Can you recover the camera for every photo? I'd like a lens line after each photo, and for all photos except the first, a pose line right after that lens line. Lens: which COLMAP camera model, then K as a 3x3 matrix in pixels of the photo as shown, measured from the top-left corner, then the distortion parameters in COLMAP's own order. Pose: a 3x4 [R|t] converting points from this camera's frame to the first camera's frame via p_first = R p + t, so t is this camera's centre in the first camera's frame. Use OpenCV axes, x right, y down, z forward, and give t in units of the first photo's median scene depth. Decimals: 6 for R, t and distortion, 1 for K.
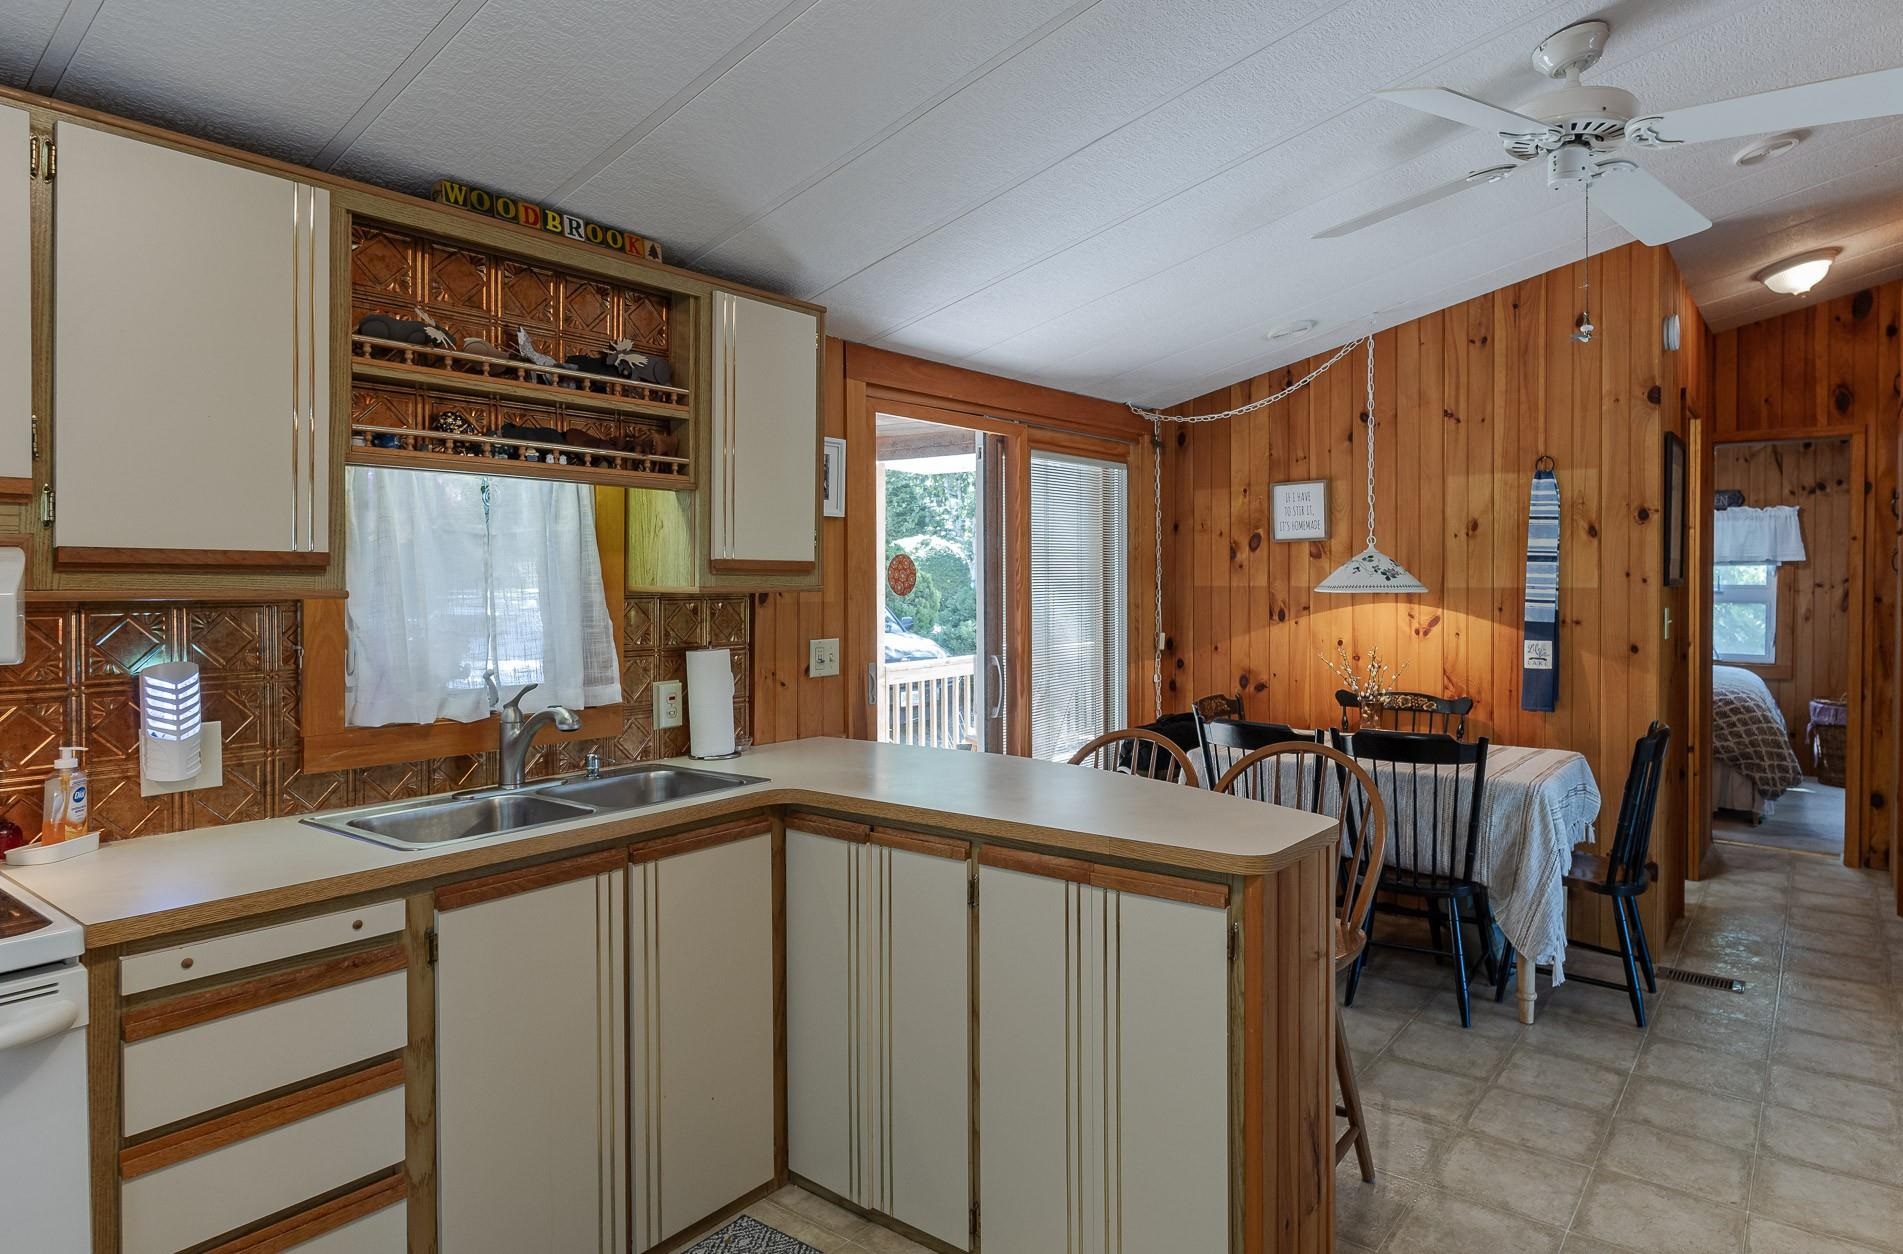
lens RADIAL K [[1108.3, 0, 950.8], [0, 1108.3, 583.7], [0, 0, 1]] dist [-0.000297, -0.000513]
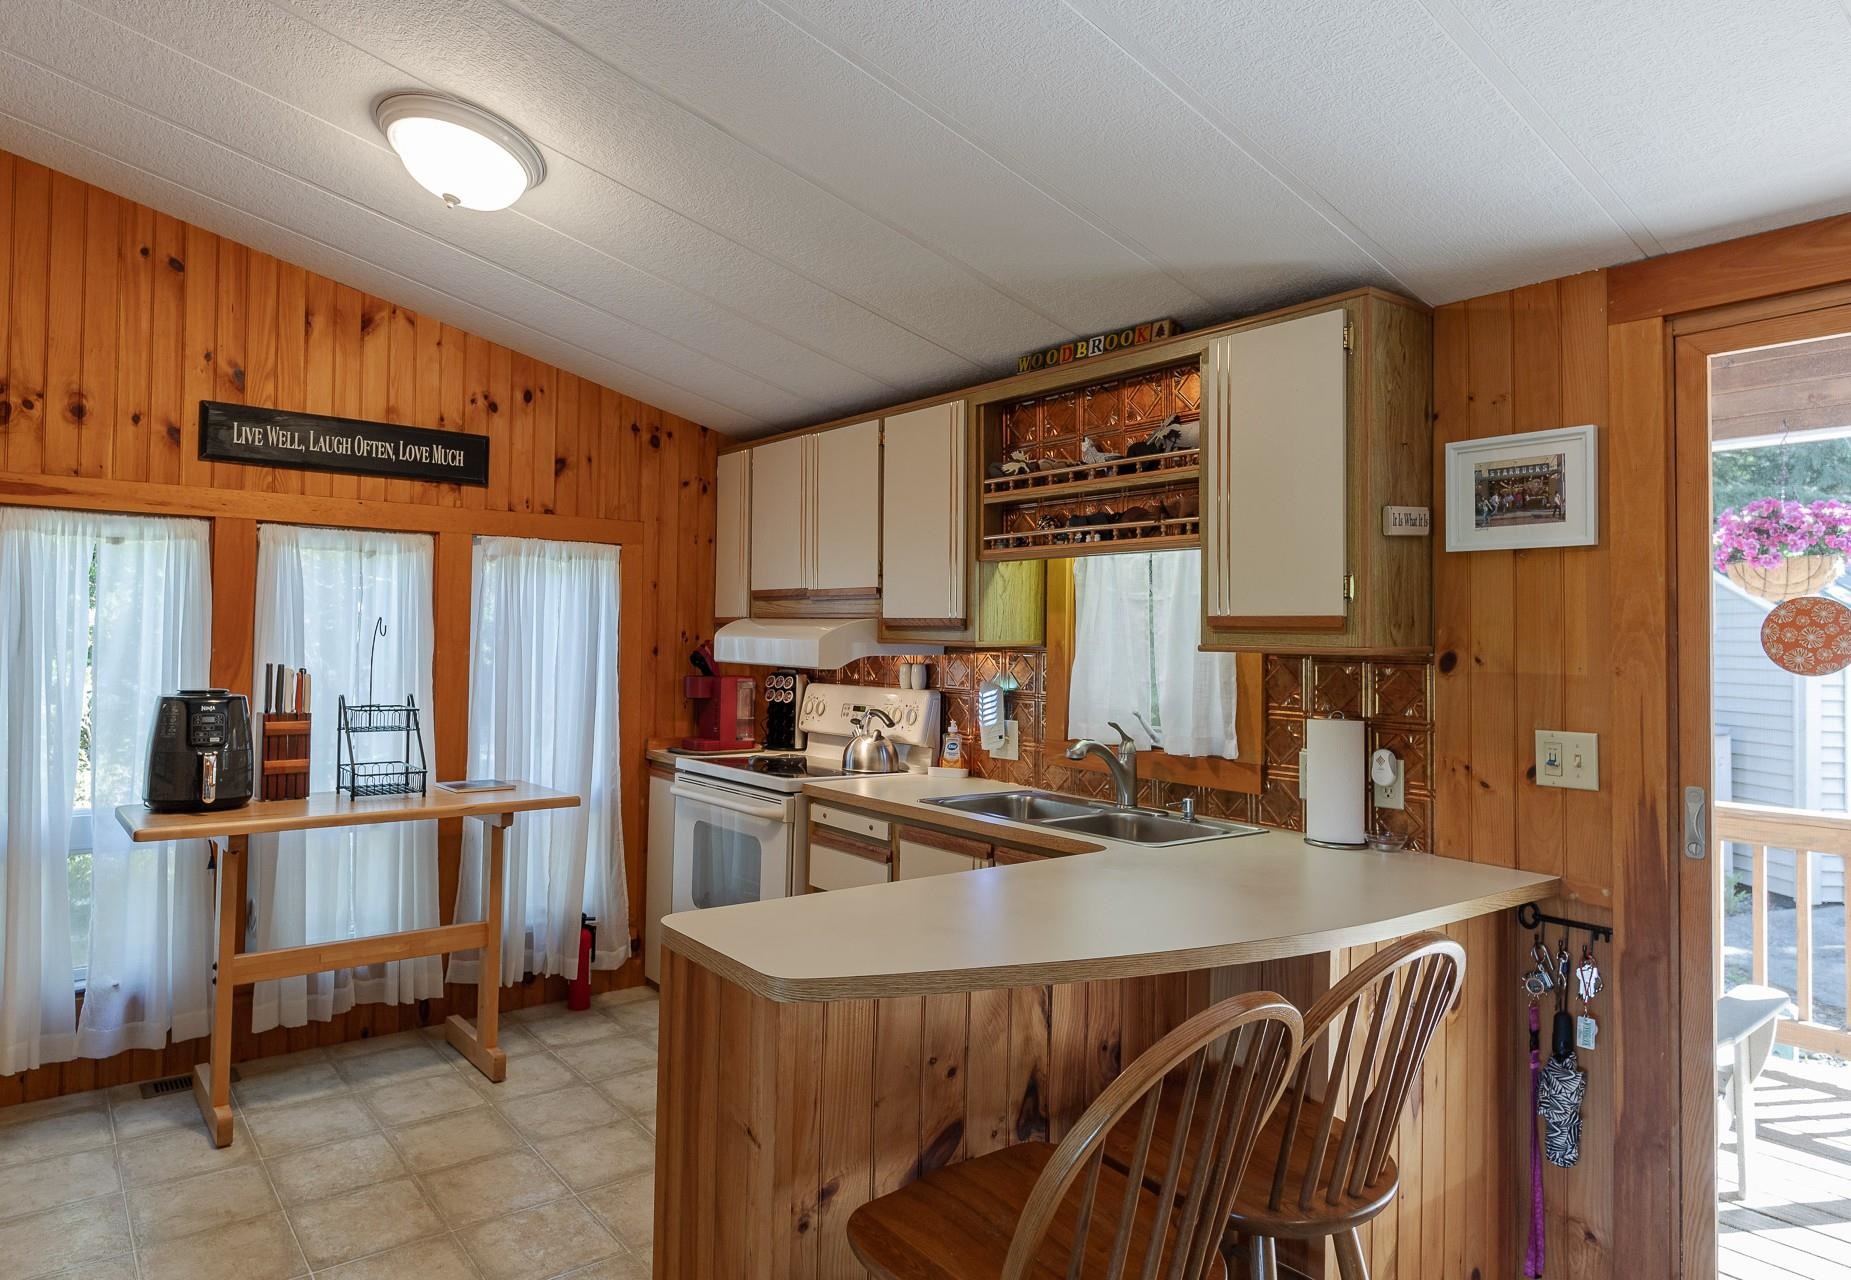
lens RADIAL K [[1105.4, 0, 924.8], [0, 1105.4, 617.1], [0, 0, 1]] dist [0.000321, -0.000073]
pose [[-0.220550, -0.020618, -0.975158, 0.867895], [-0.017663, 0.999697, -0.017142, -0.000625], [0.975216, 0.013444, -0.220847, 1.081276]]
